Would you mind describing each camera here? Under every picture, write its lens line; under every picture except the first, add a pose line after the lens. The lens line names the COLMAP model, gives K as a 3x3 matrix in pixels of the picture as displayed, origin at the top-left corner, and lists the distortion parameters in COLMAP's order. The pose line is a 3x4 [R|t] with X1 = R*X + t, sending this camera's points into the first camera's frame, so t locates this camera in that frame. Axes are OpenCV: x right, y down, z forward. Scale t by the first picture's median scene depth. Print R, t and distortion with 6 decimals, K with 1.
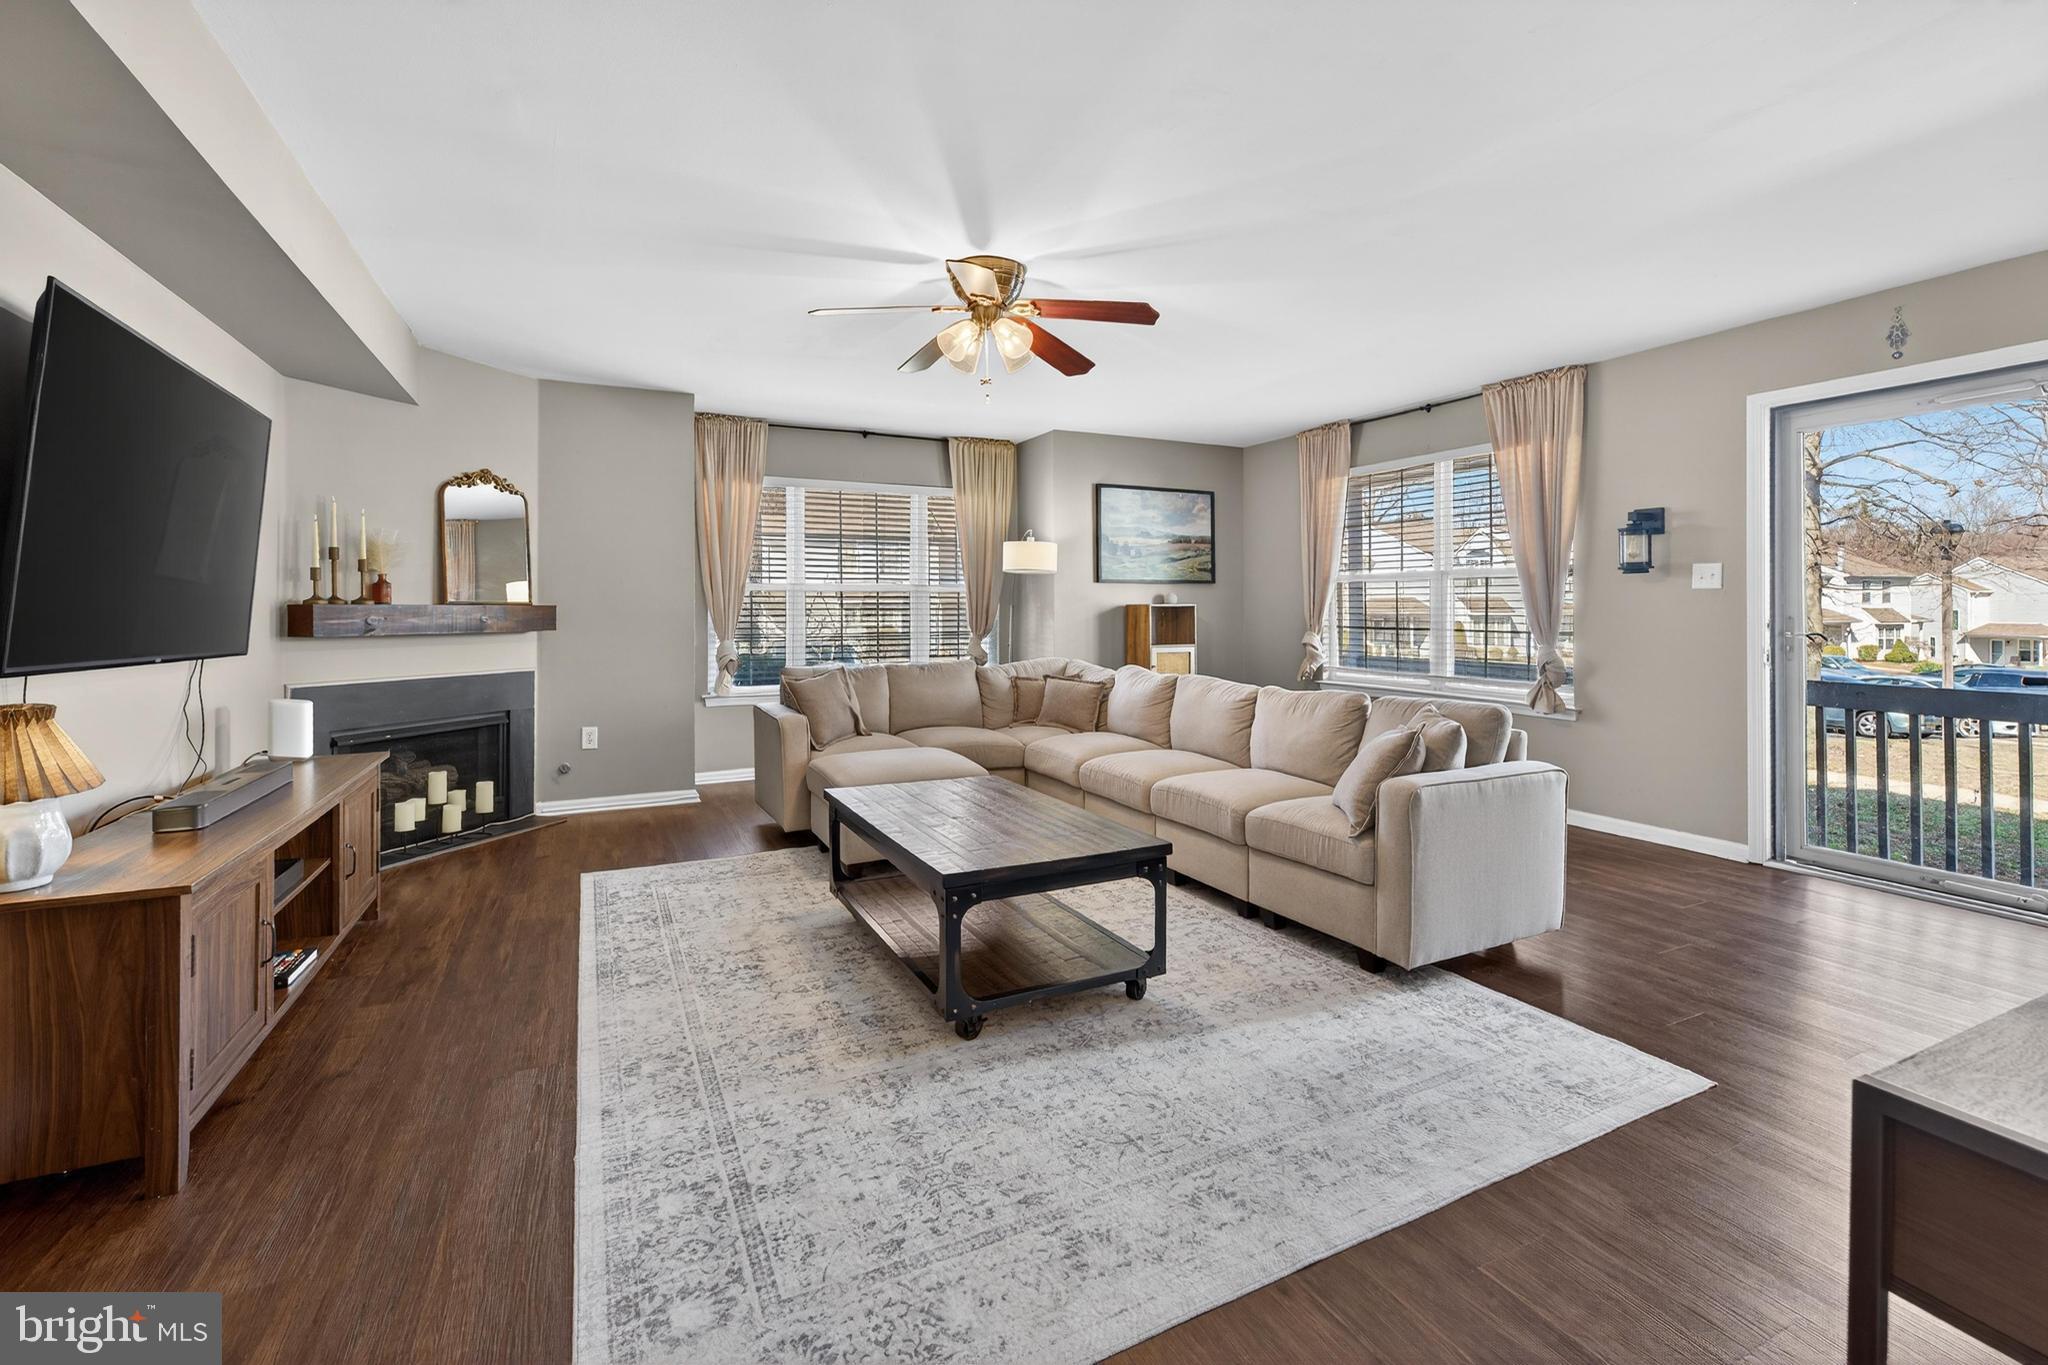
lens RADIAL K [[853.7, 0, 972.8], [0, 853.7, 614.4], [0, 0, 1]] dist [-0.006243, 0.001394]
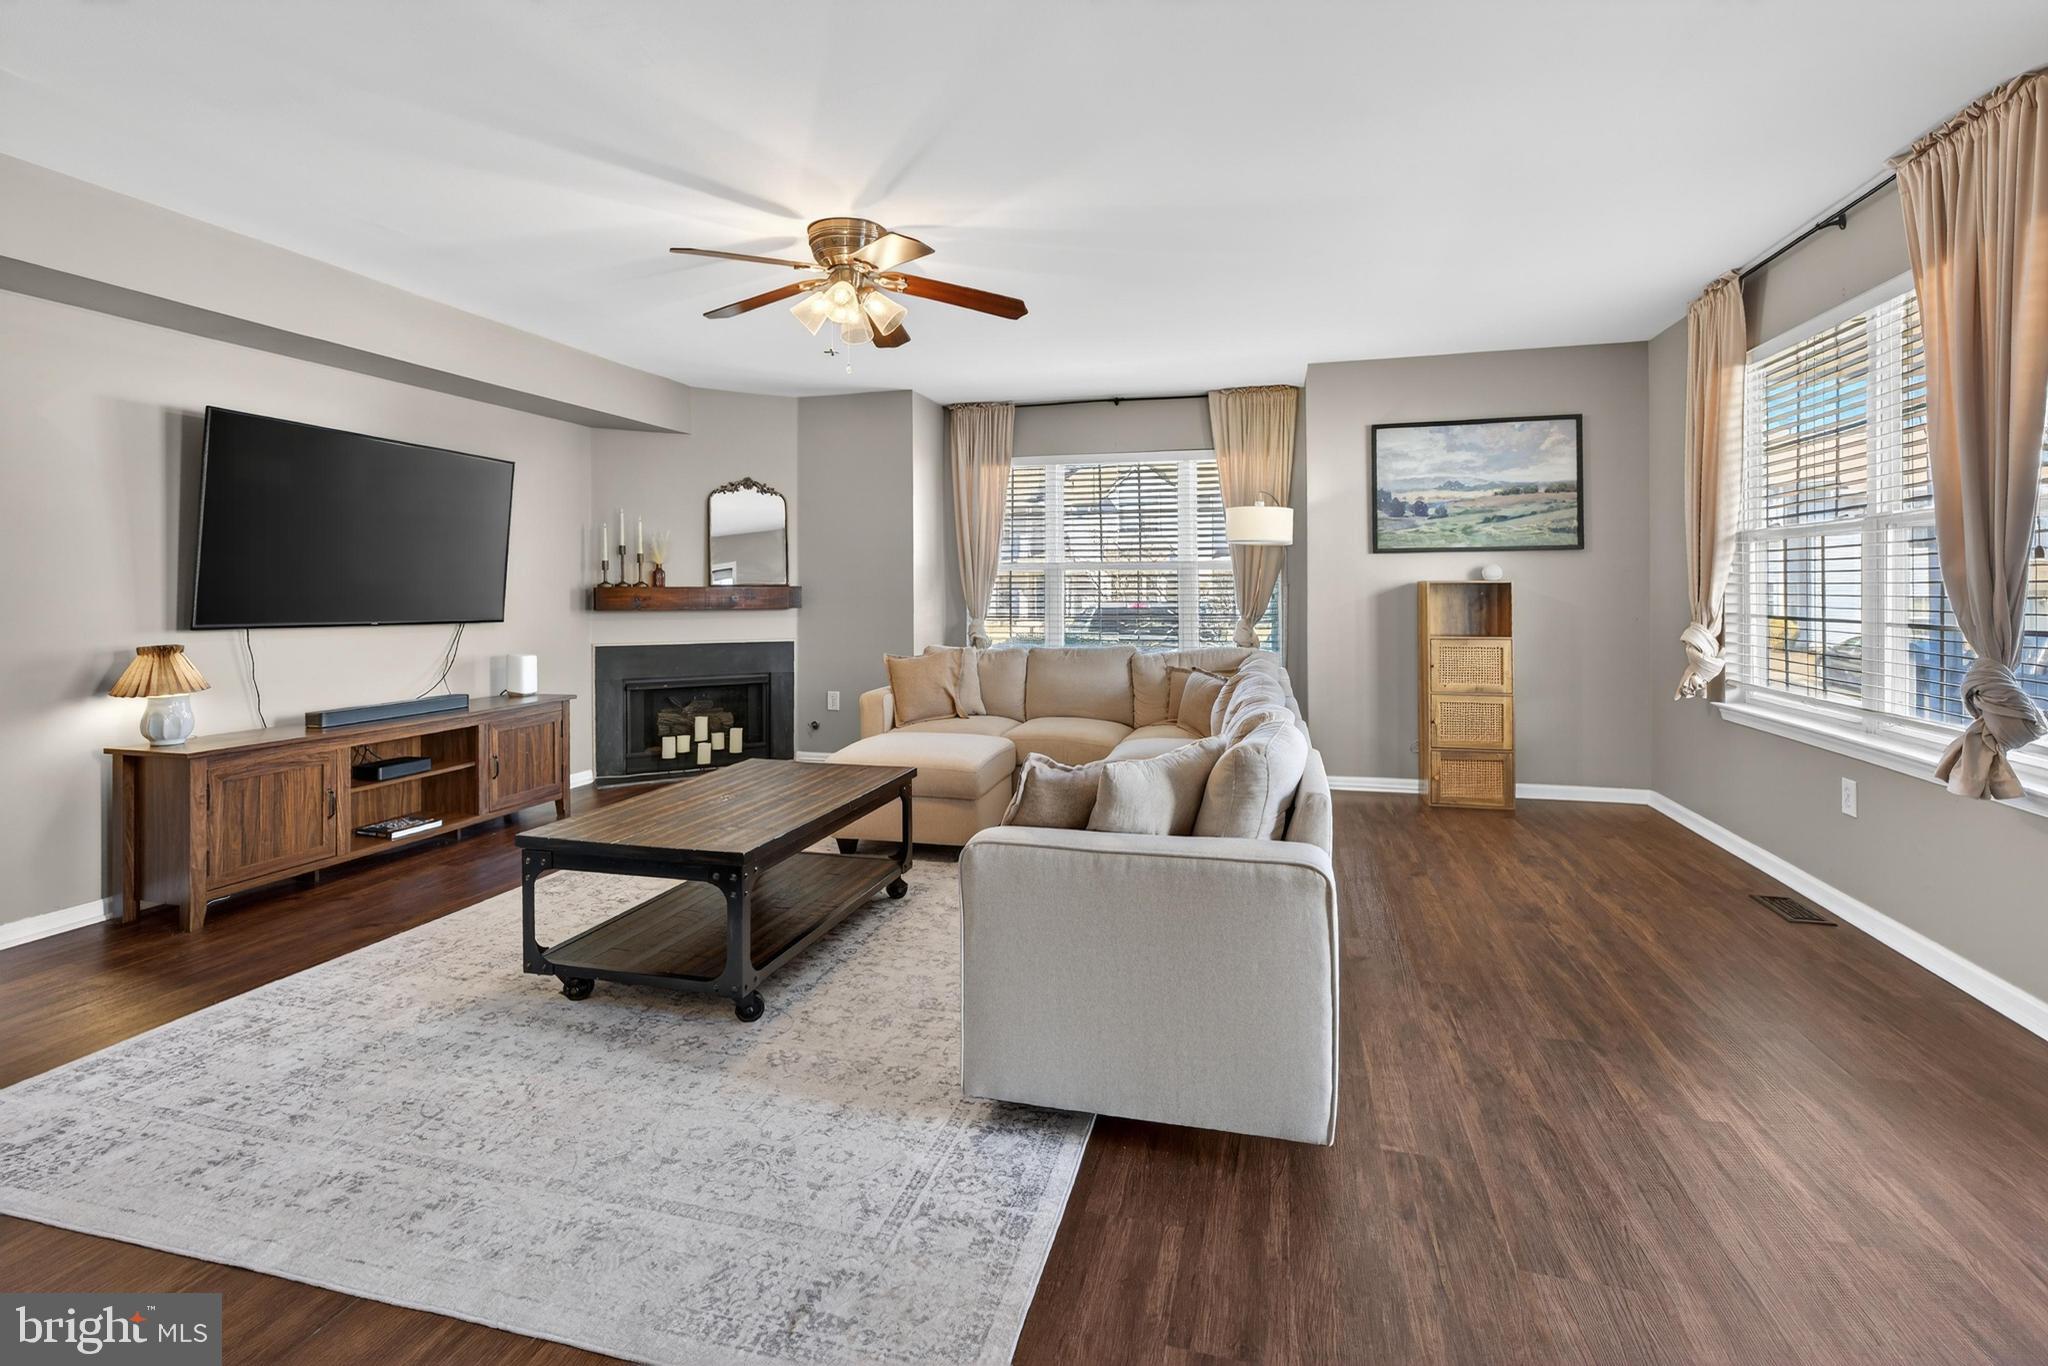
lens RADIAL K [[890.5, 0, 1058.5], [0, 890.5, 596.5], [0, 0, 1]] dist [-0.002024, 0.000851]
pose [[0.778830, 0.002086, -0.627232, 0.689524], [0.000230, 0.999993, 0.003611, -0.001597], [0.627235, -0.002957, 0.778824, 0.313063]]
